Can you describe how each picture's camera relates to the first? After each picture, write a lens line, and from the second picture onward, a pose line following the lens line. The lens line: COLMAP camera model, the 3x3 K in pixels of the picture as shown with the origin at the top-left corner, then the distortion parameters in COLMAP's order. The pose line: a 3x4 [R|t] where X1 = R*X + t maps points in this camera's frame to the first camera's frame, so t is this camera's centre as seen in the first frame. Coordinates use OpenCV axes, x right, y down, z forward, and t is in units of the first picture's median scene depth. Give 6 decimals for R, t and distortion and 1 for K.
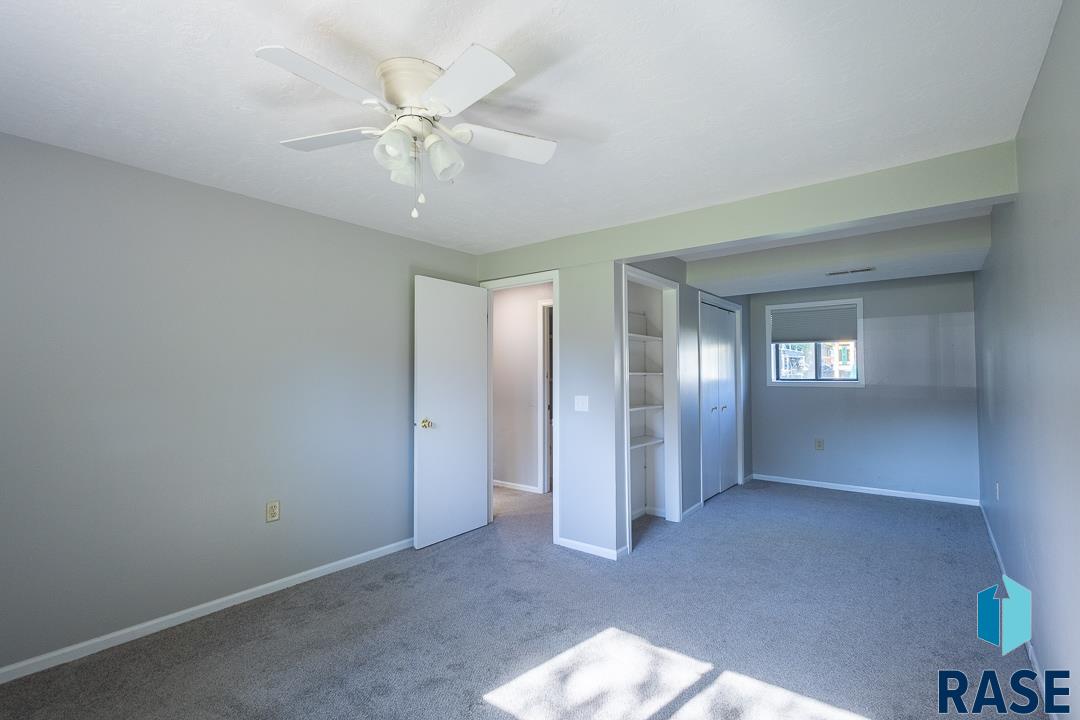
lens RADIAL K [[511.3, 0, 535.6], [0, 511.3, 360.9], [0, 0, 1]] dist [0.012287, -0.000185]
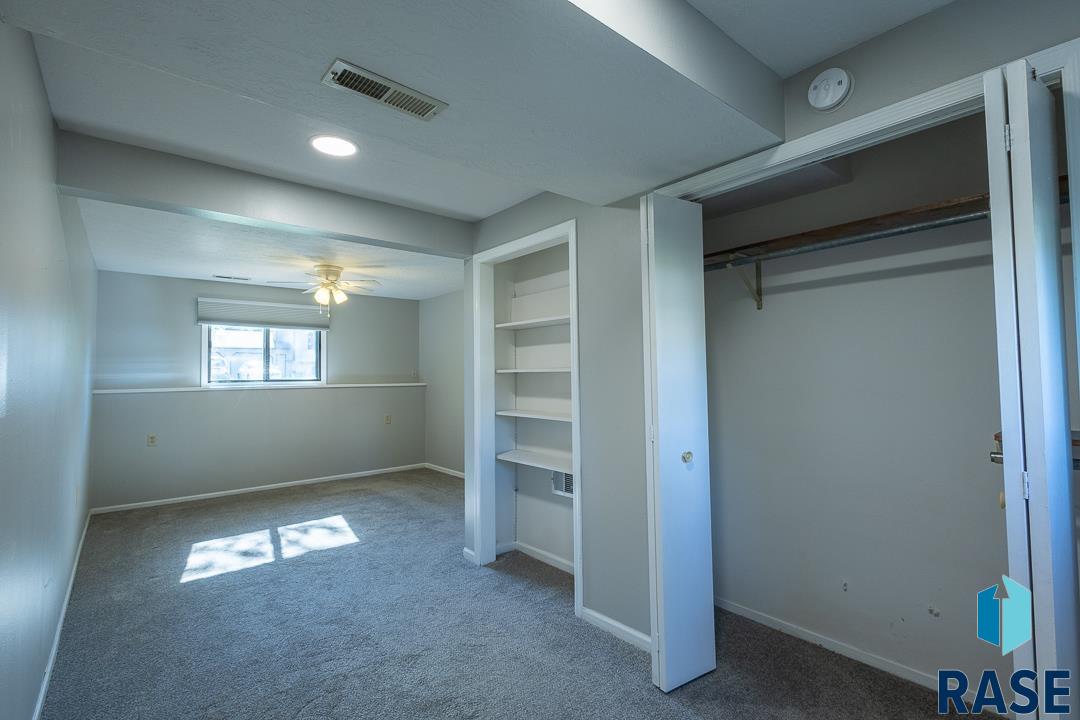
lens RADIAL K [[495.4, 0, 540.0], [0, 495.4, 360.0], [0, 0, 1]] dist [0.011158, -0.000025]
pose [[-0.215348, -0.018584, -0.976361, 1.319460], [0.042624, 0.998687, -0.028410, 0.047487], [0.975607, -0.047735, -0.214273, 1.670346]]
